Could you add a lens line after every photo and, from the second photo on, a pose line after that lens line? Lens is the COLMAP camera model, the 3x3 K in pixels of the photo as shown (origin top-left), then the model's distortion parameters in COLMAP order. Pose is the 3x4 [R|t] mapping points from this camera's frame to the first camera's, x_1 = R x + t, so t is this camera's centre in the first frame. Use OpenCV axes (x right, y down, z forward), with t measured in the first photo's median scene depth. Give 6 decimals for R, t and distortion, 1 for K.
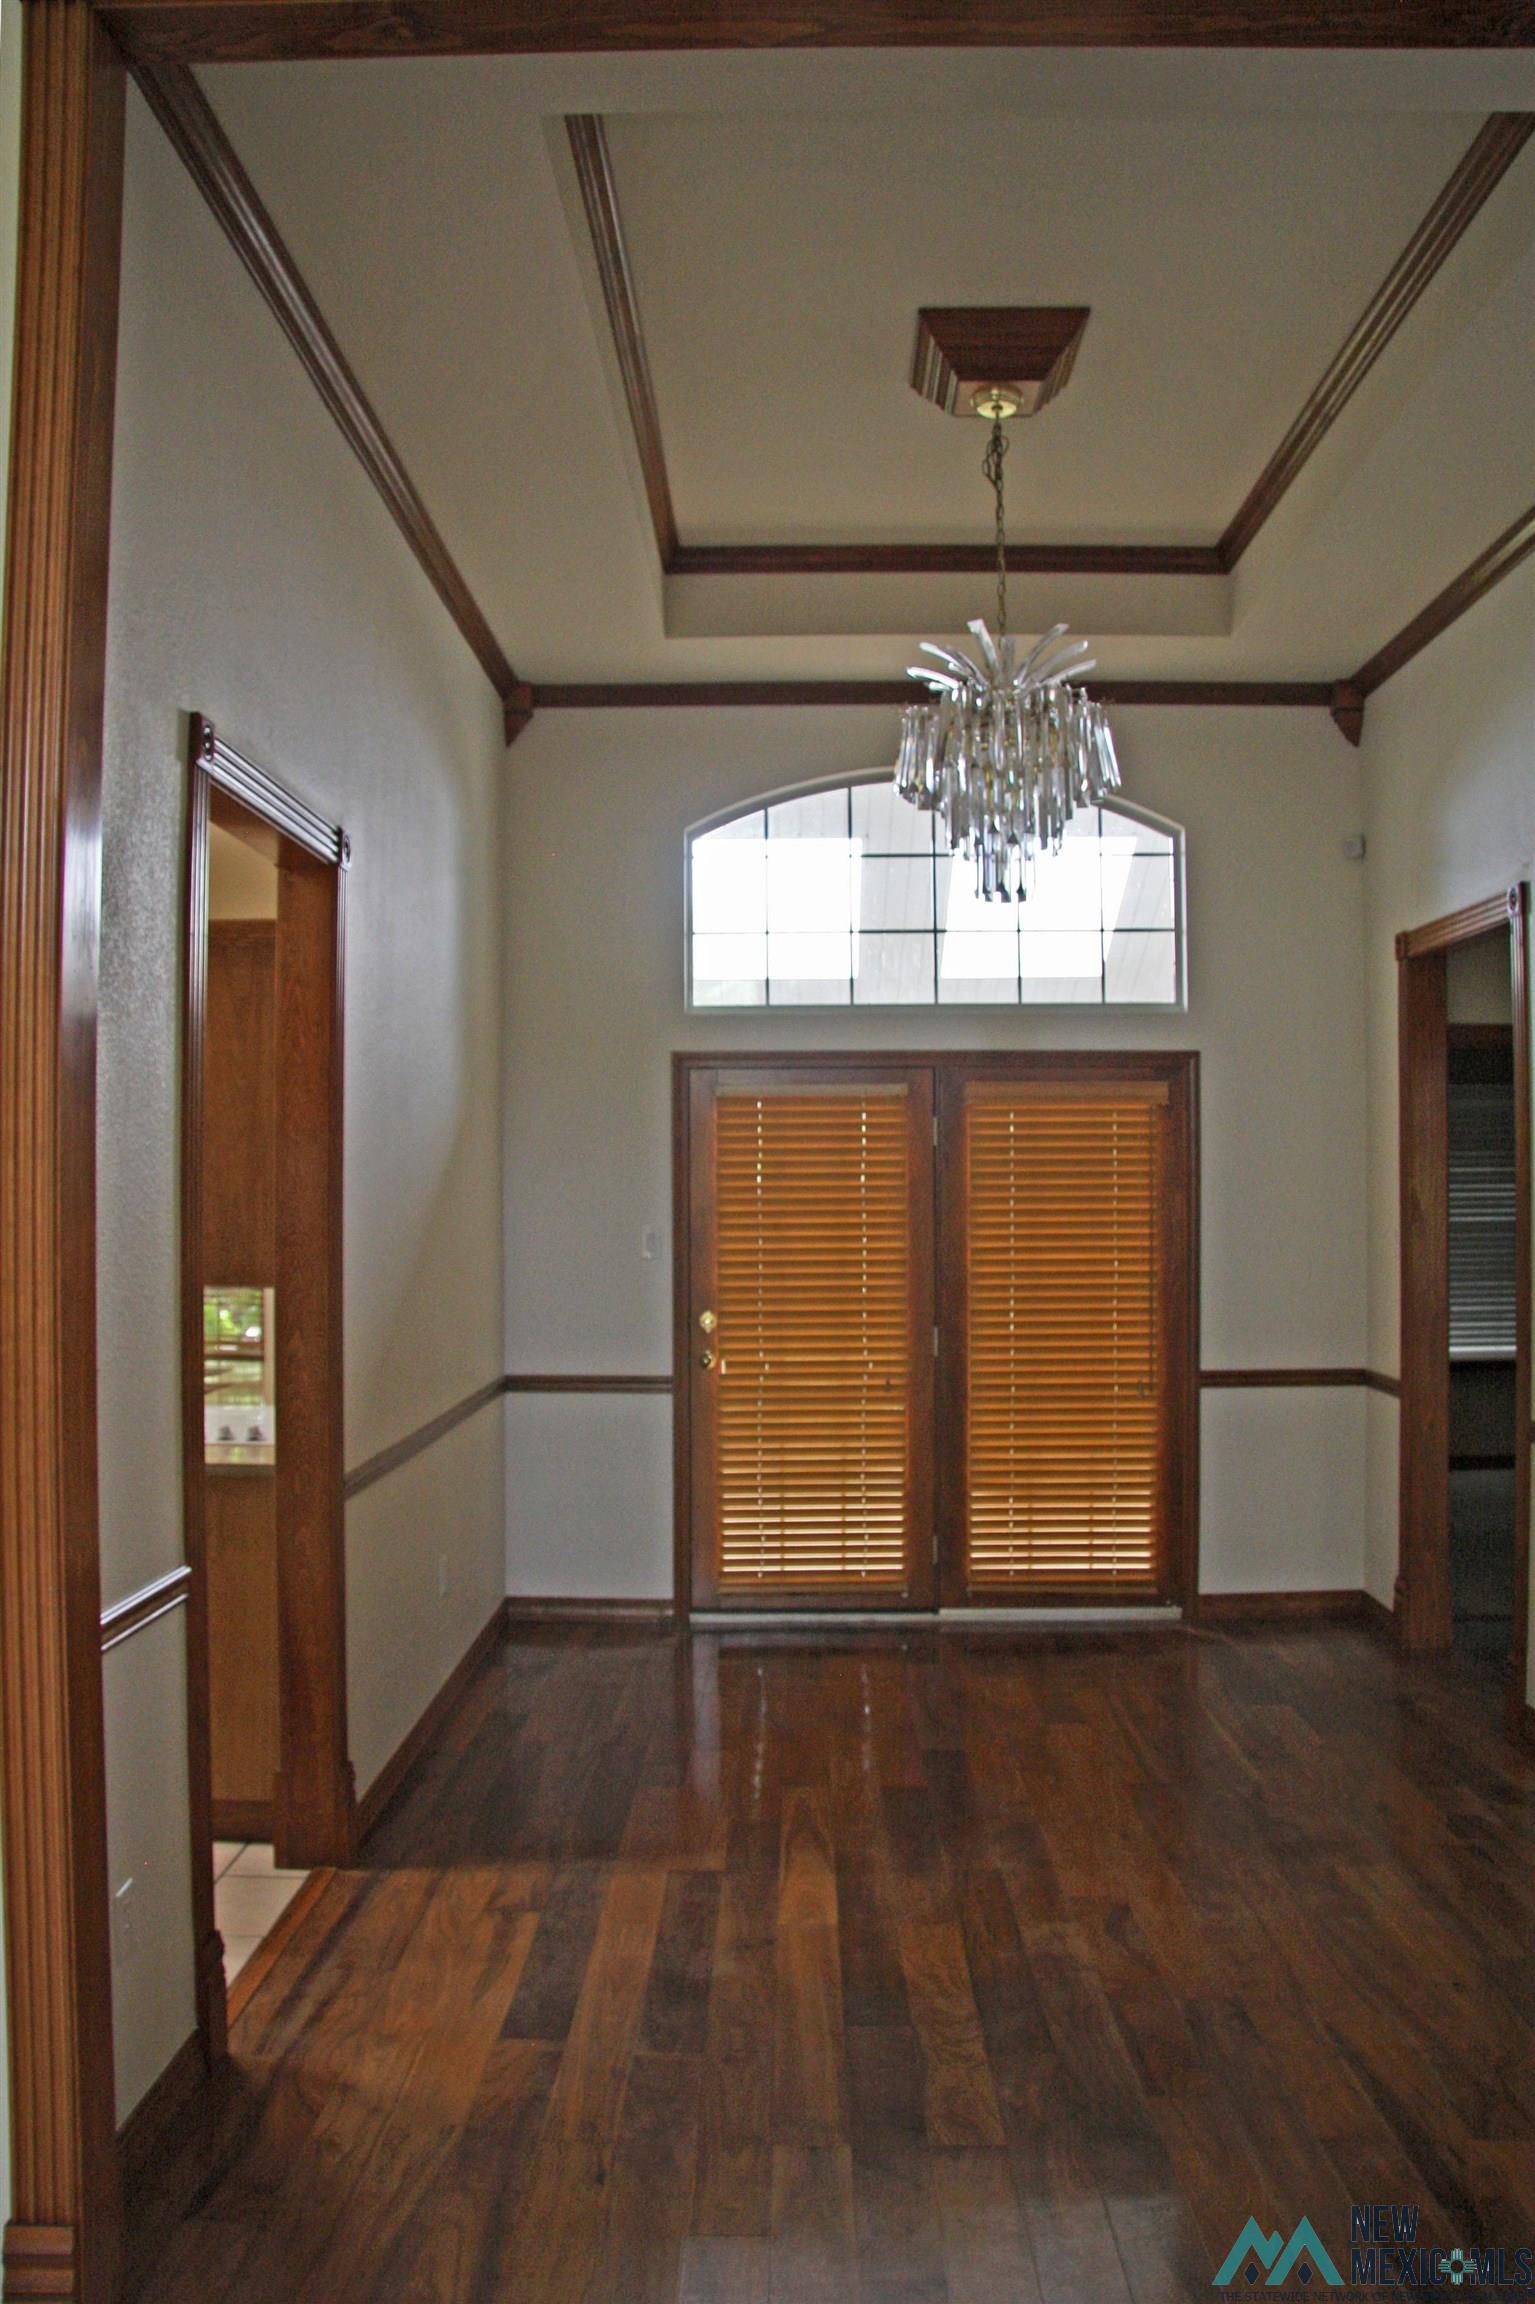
lens RADIAL K [[1896.9, 0, 769.2], [0, 1896.9, 1147.1], [0, 0, 1]] dist [-0.149812, 0.094418]
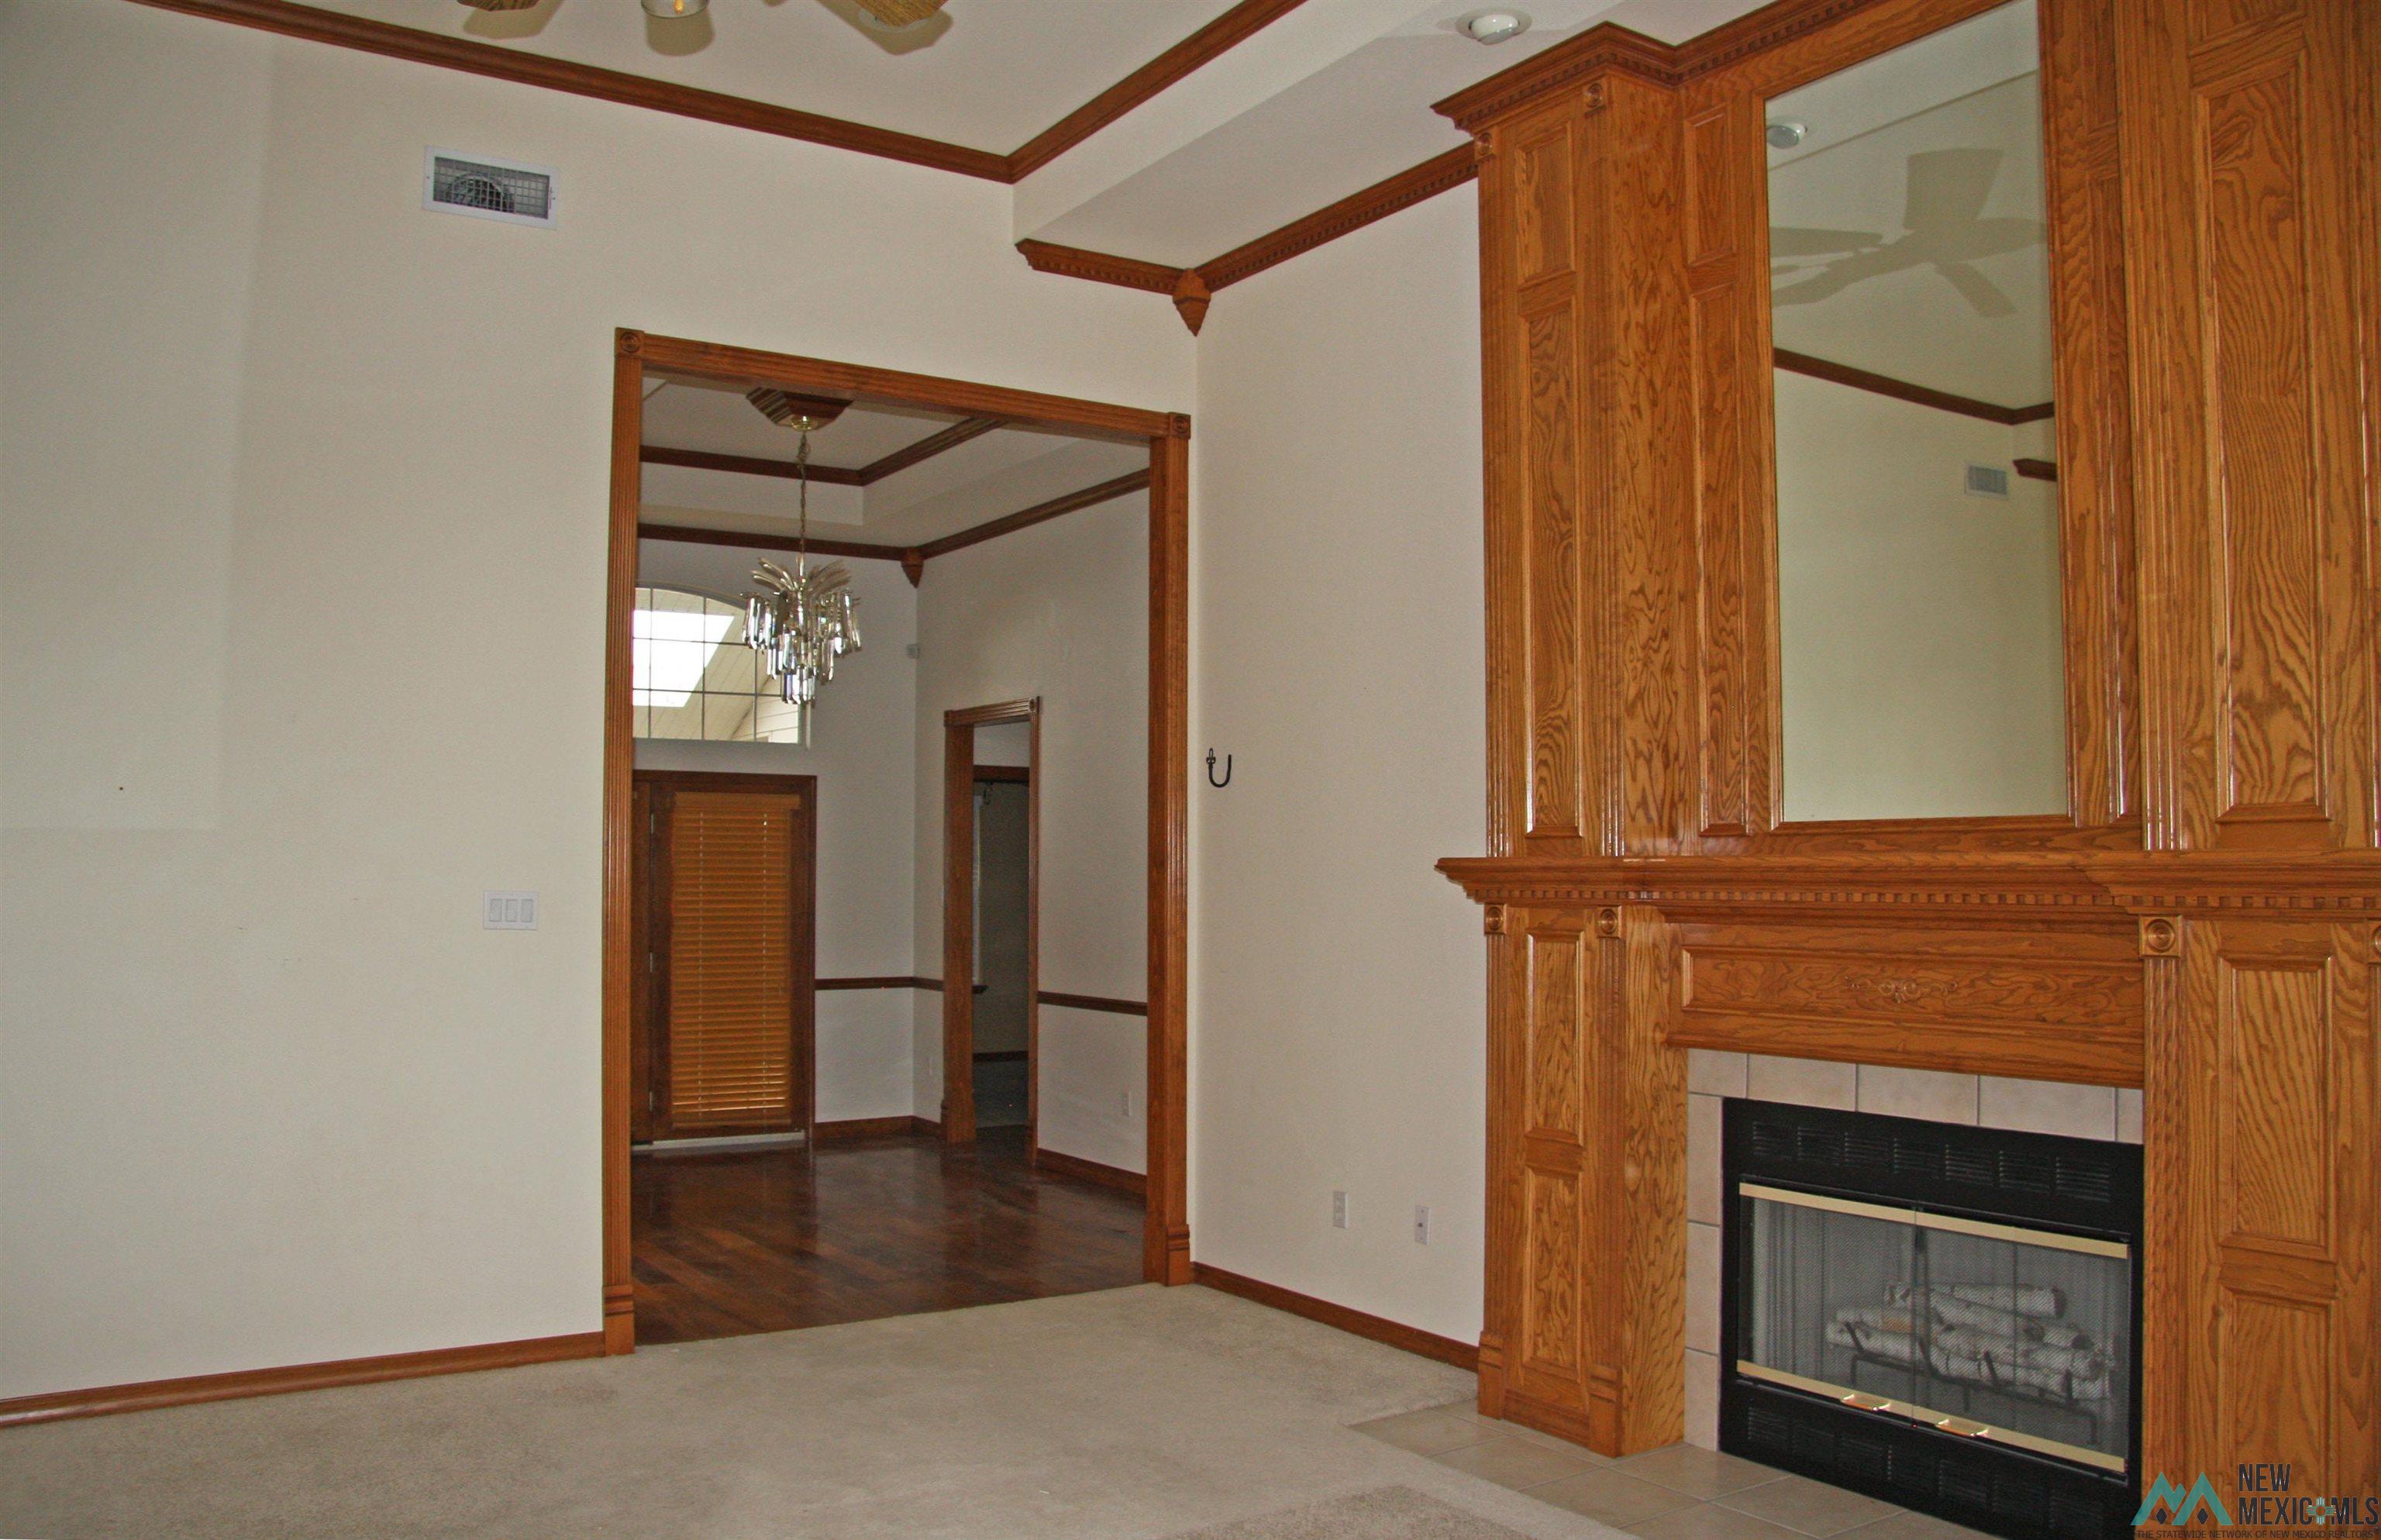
lens RADIAL K [[1991.9, 0, 1191.5], [0, 1991.9, 775.6], [0, 0, 1]] dist [-0.141935, 0.079938]
pose [[0.832632, 0.031772, 0.552914, -0.429662], [-0.013820, 0.999234, -0.036608, 0.005022], [-0.553654, 0.022839, 0.832434, -0.554794]]
